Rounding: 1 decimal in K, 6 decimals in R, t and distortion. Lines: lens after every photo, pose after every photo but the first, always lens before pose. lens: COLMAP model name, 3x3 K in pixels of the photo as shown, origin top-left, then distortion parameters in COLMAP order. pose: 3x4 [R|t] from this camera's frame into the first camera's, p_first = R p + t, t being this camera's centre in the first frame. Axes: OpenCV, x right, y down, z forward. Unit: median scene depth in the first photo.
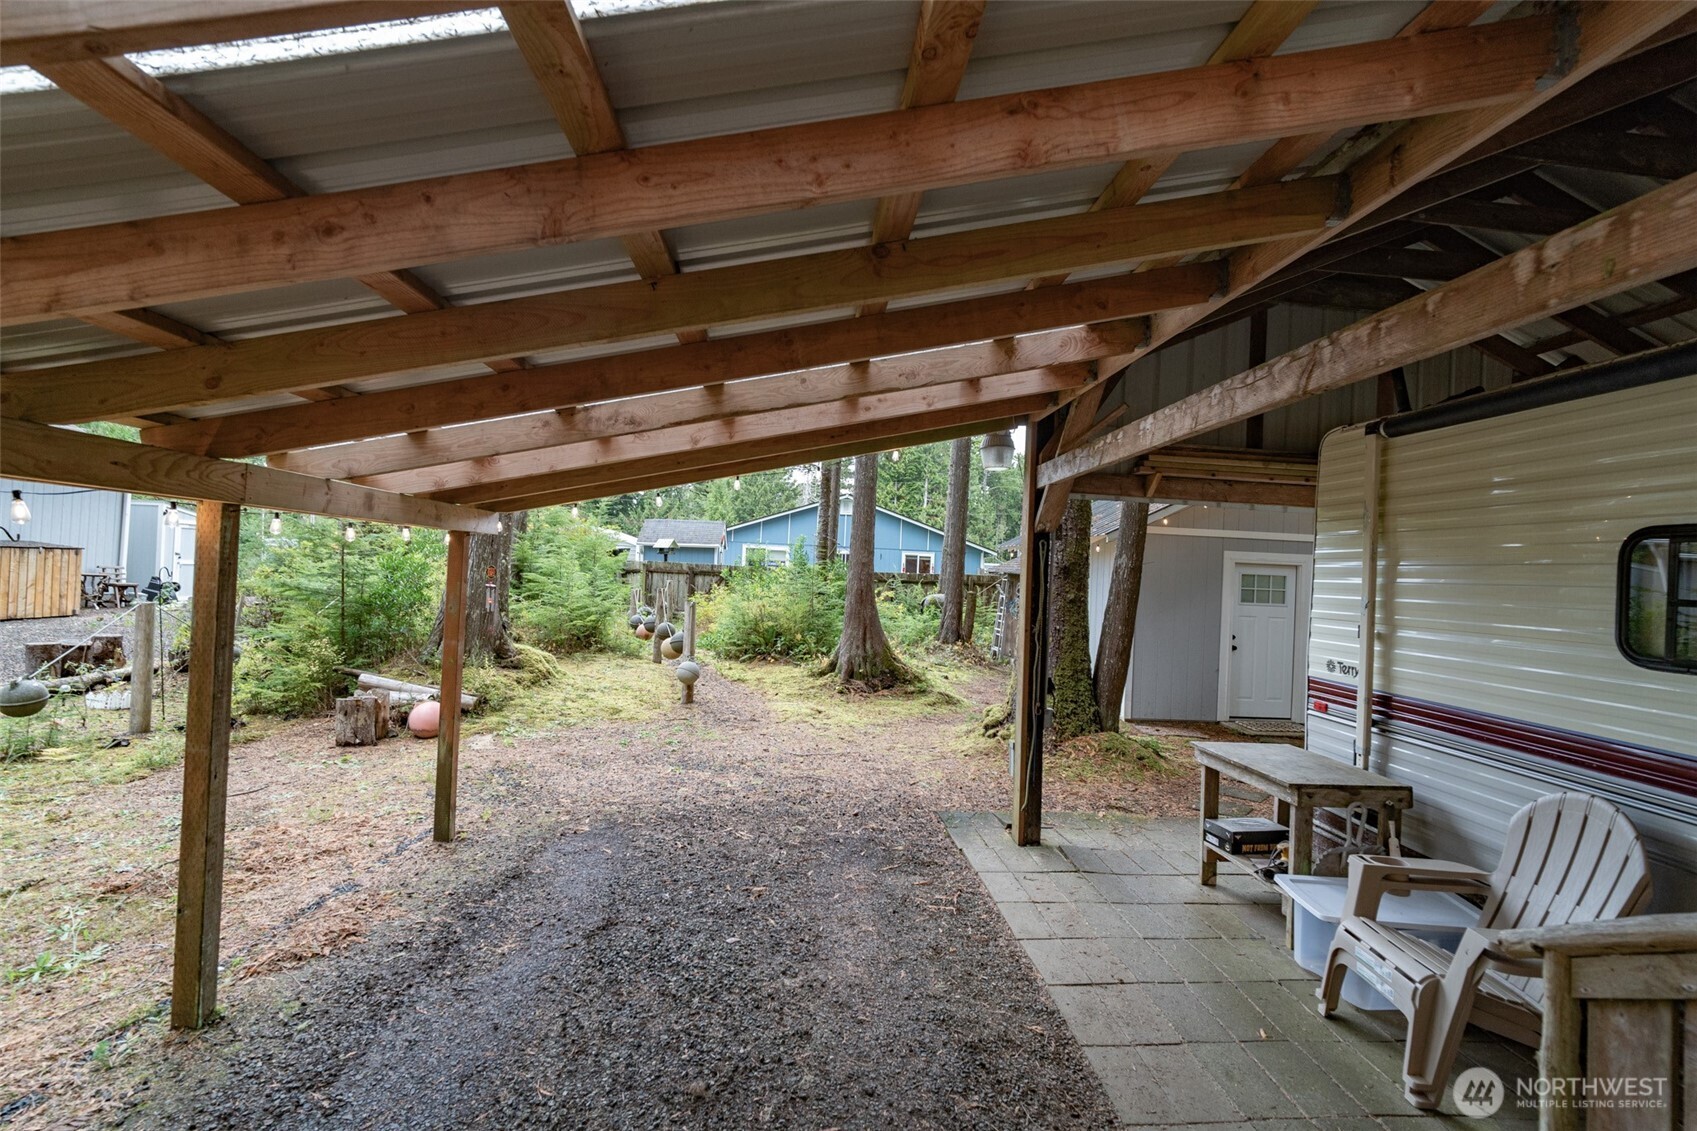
lens RADIAL K [[784.7, 0, 840.1], [0, 784.7, 565.2], [0, 0, 1]] dist [-0.002451, -0.000157]
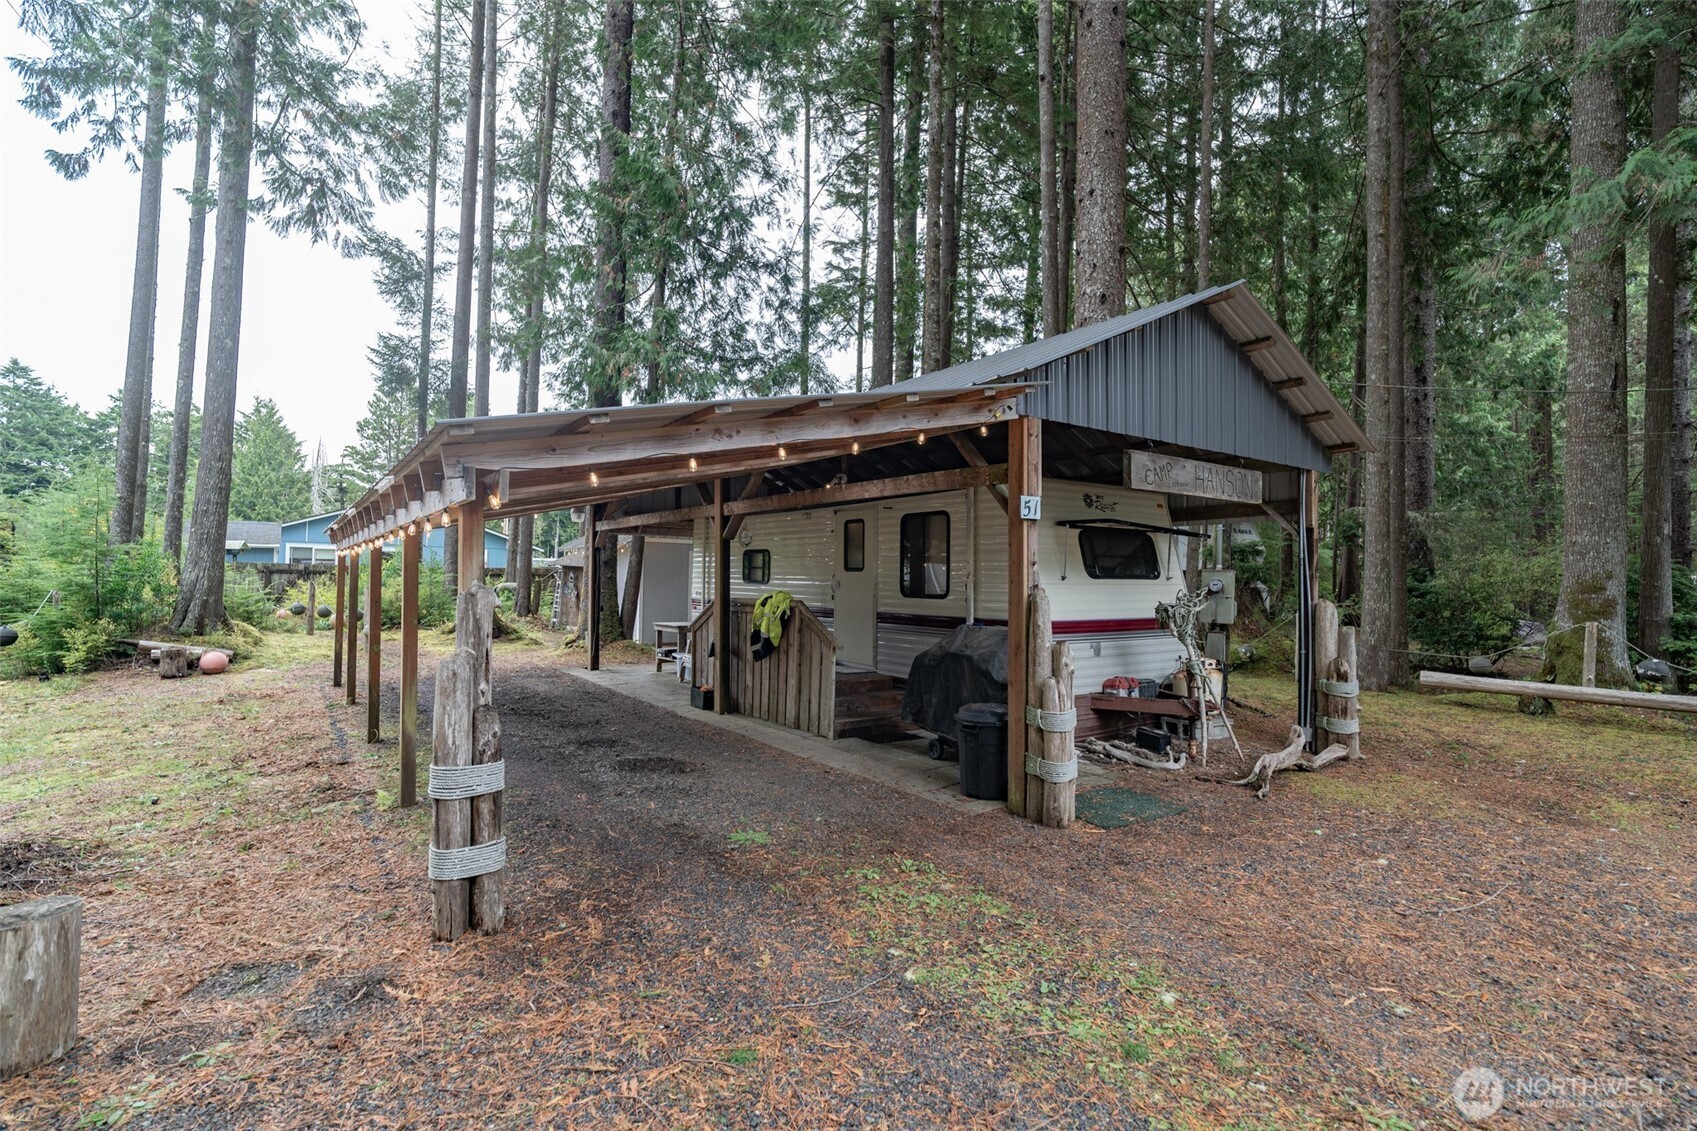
lens RADIAL K [[784.7, 0, 840.1], [0, 784.7, 559.0], [0, 0, 1]] dist [-0.002451, -0.000157]
pose [[0.838304, -0.015200, 0.544990, -0.308744], [0.014390, 0.999880, 0.005752, -0.007443], [-0.545012, 0.003021, 0.838422, -1.023109]]
